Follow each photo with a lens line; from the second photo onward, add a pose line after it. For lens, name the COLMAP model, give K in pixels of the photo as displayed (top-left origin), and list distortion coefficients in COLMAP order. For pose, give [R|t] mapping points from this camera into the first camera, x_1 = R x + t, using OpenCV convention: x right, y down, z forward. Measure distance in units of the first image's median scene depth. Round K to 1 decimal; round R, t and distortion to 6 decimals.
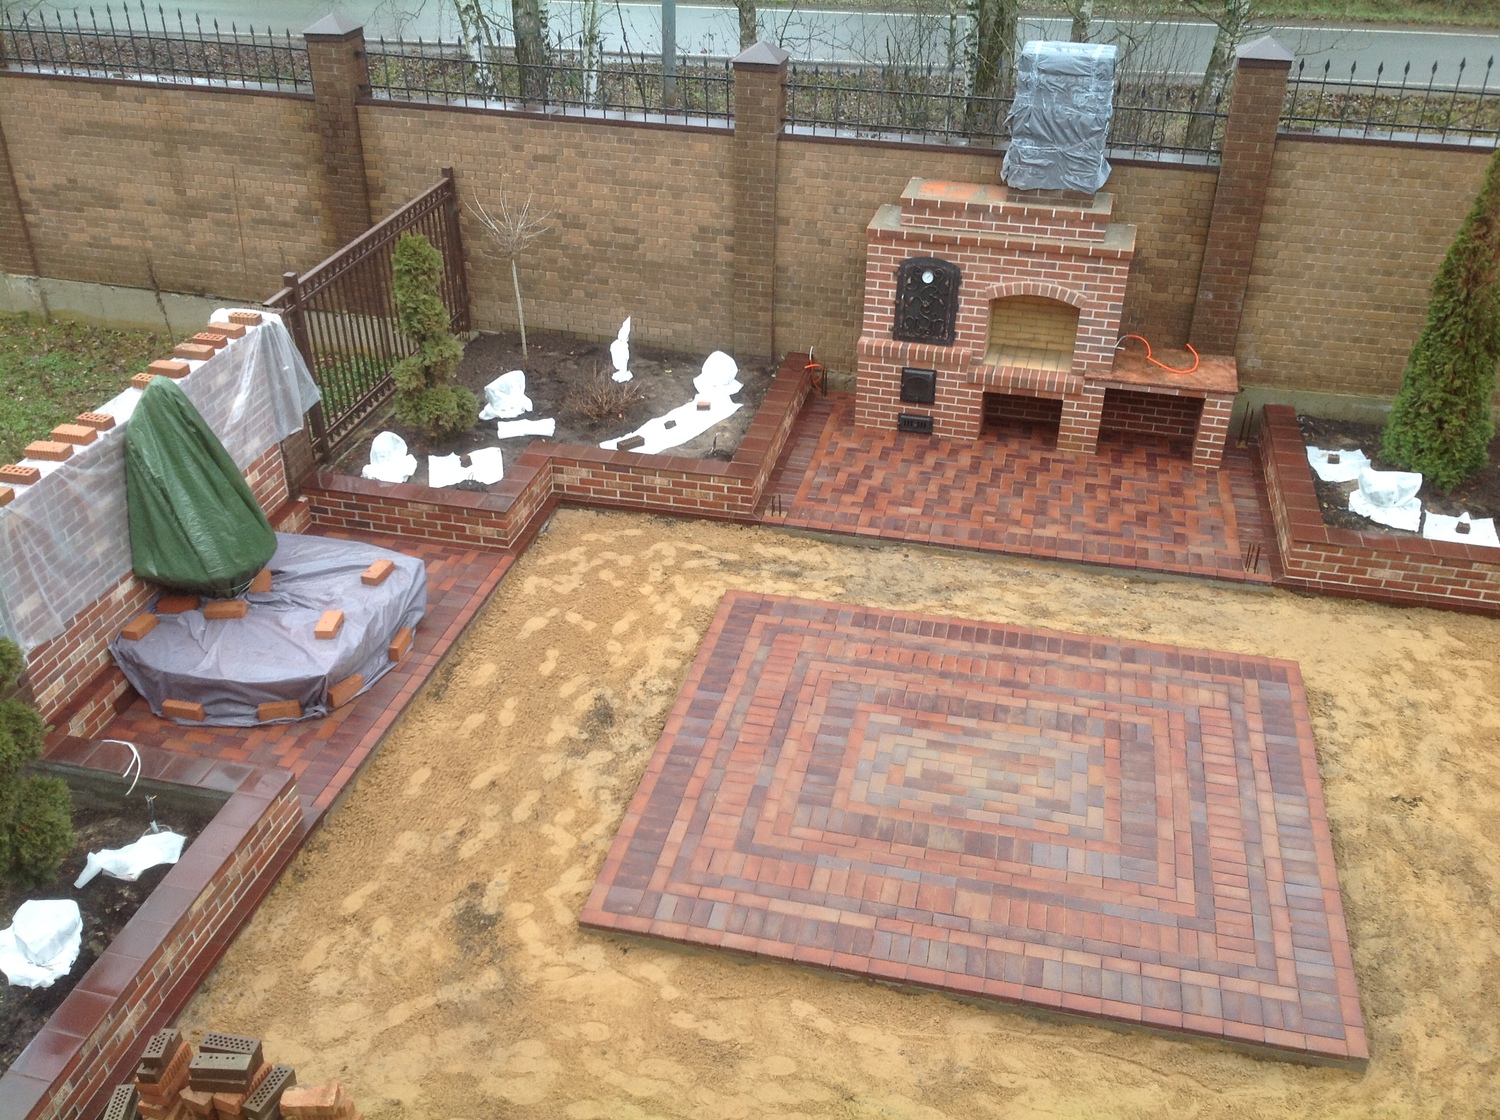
lens RADIAL K [[1427.3, 0, 739.0], [0, 1427.3, 553.5], [0, 0, 1]] dist [0.065106, 0.000000]
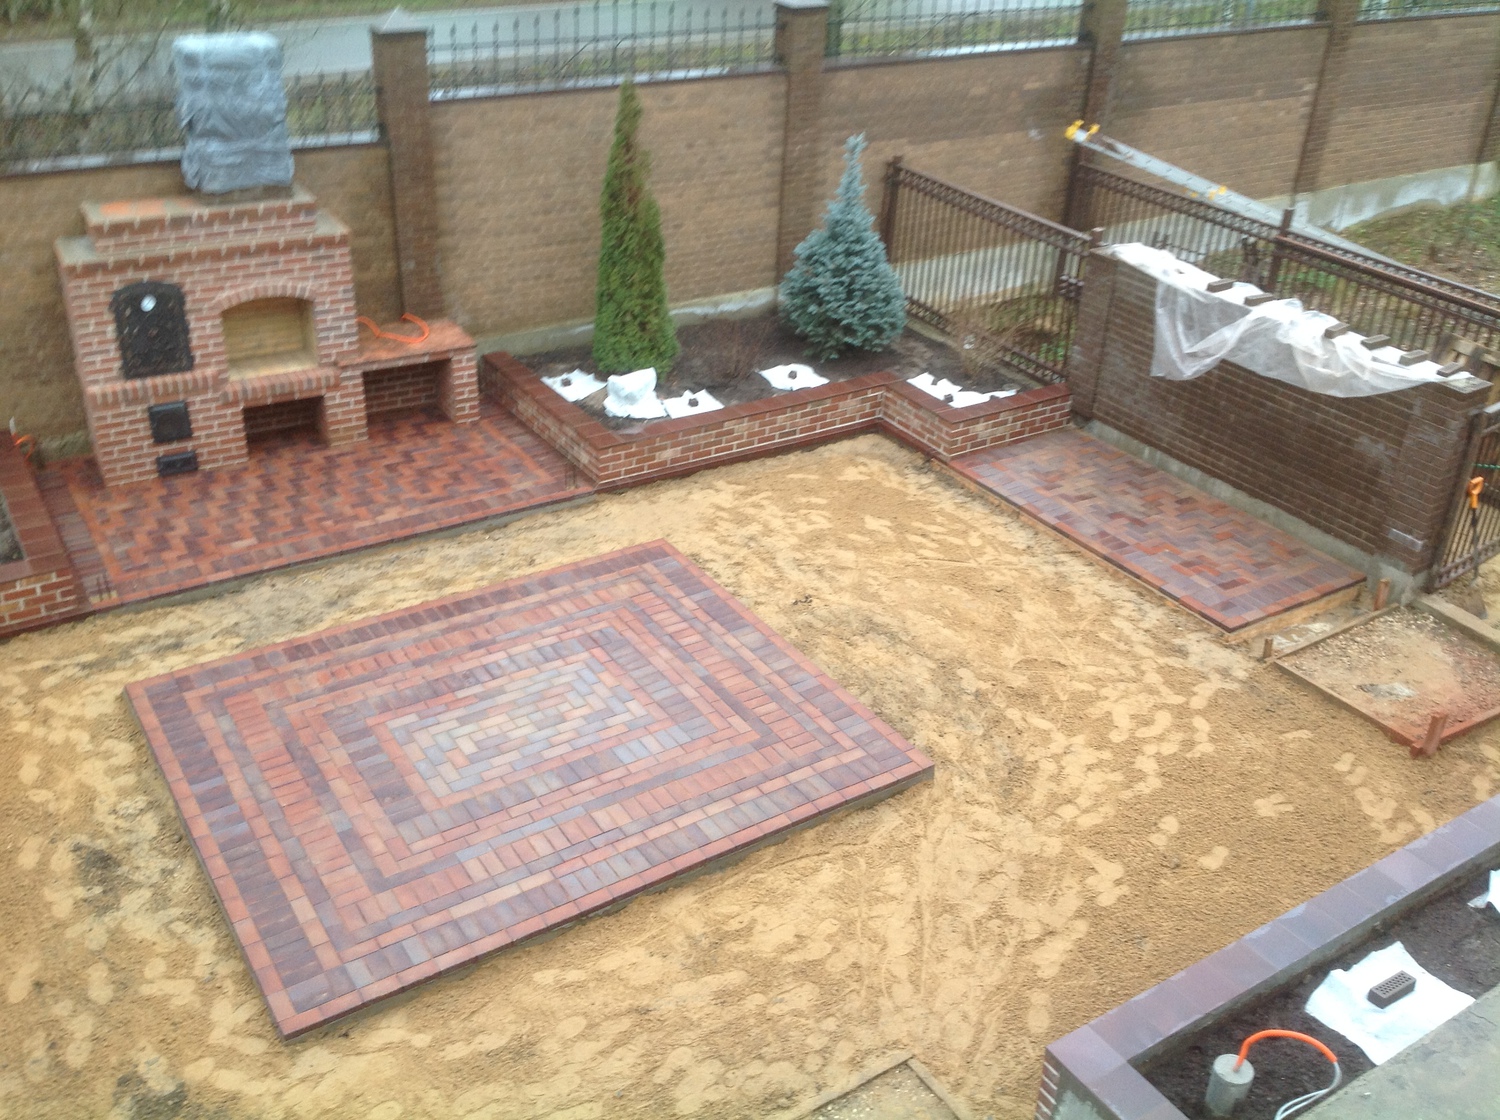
lens RADIAL K [[1427.3, 0, 768.9], [0, 1427.3, 593.6], [0, 0, 1]] dist [0.065106, 0.000000]
pose [[0.688703, -0.350508, 0.634691, -0.271281], [0.343587, 0.928626, 0.140006, -0.014177], [-0.638463, 0.121649, 0.759978, 0.068993]]
